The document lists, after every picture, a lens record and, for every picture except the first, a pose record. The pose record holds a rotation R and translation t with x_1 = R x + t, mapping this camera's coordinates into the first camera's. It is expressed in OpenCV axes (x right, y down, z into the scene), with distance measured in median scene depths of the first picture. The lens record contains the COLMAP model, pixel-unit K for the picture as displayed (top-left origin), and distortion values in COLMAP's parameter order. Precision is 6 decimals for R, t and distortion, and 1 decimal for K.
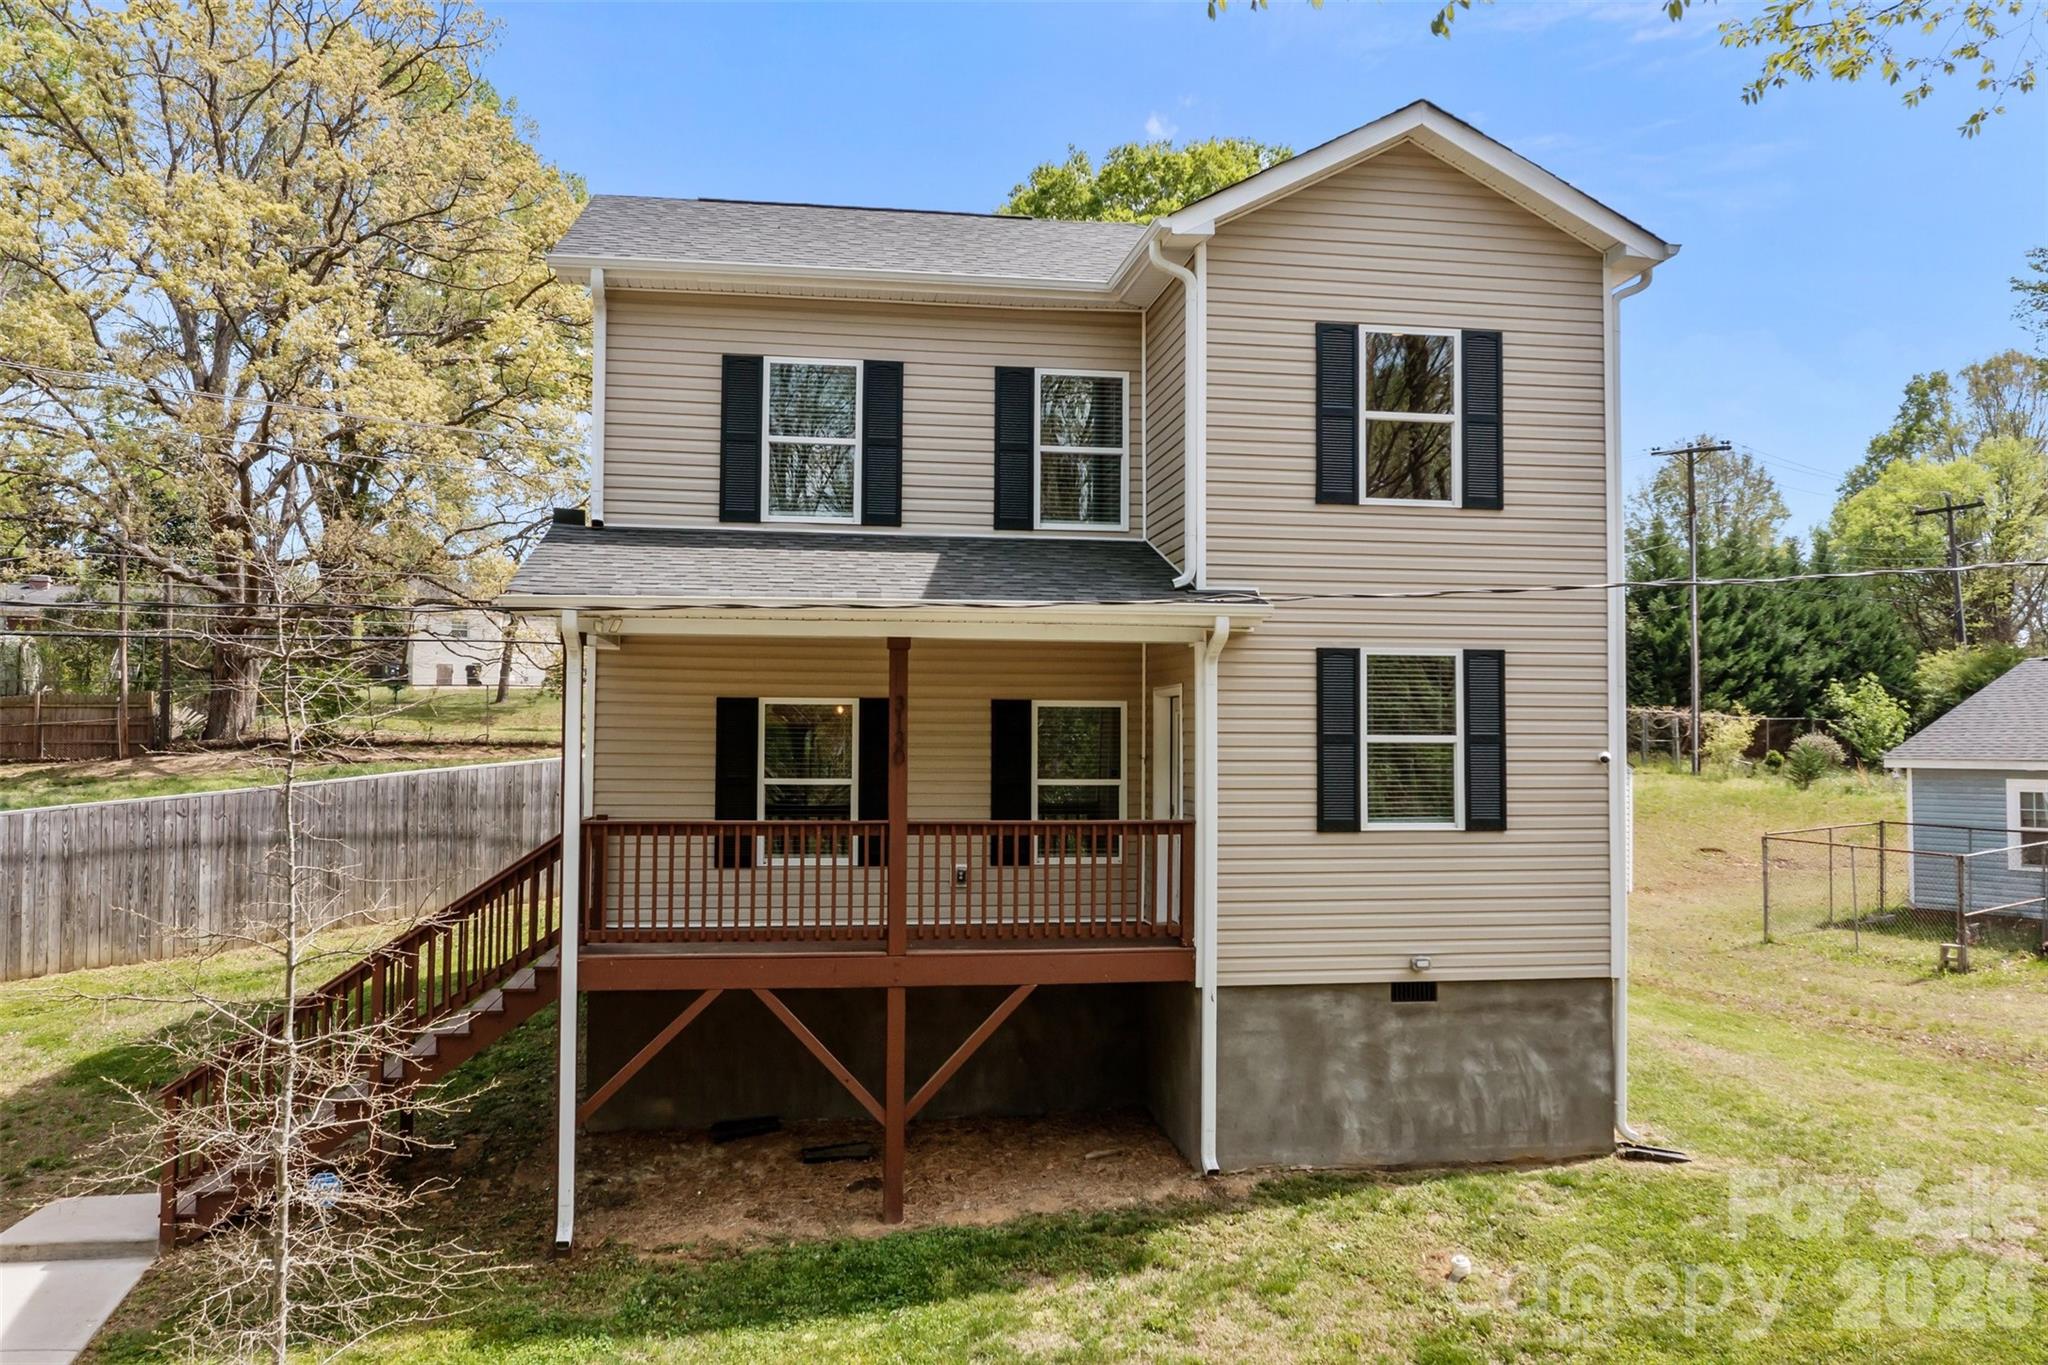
lens RADIAL K [[1647.3, 0, 1024.0], [0, 1647.3, 682.5], [0, 0, 1]] dist [-0.002365, -0.000382]
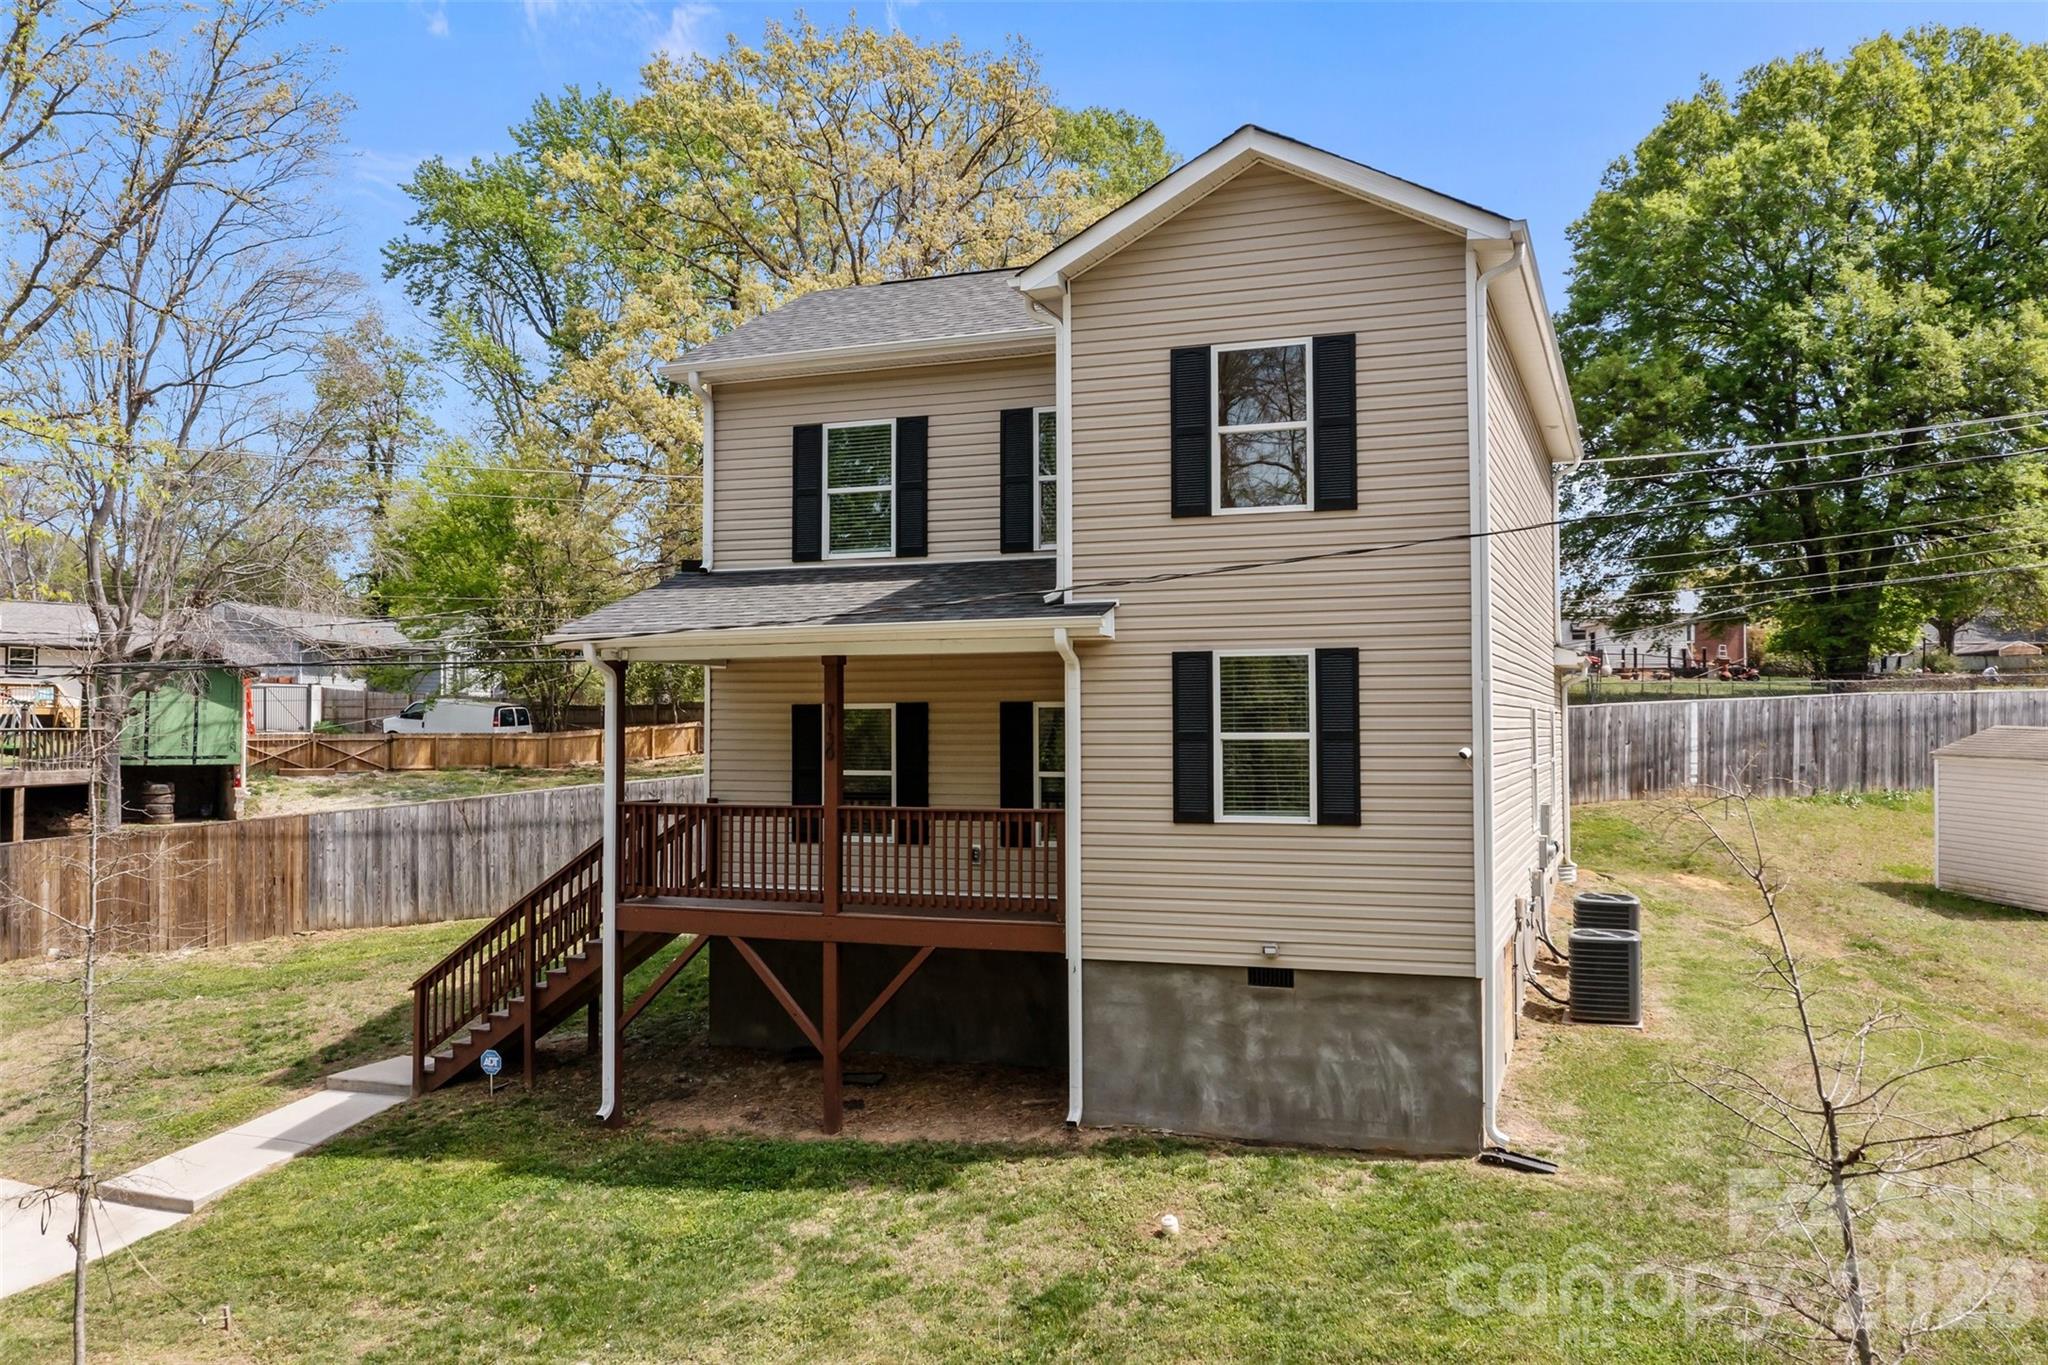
lens RADIAL K [[1671.6, 0, 1024.0], [0, 1671.6, 682.5], [0, 0, 1]] dist [0.007481, 0.002997]
pose [[0.860612, -0.021889, -0.508790, 0.638841], [0.027413, 0.999619, 0.003362, -0.007372], [0.508522, -0.016841, 0.860884, 0.007580]]
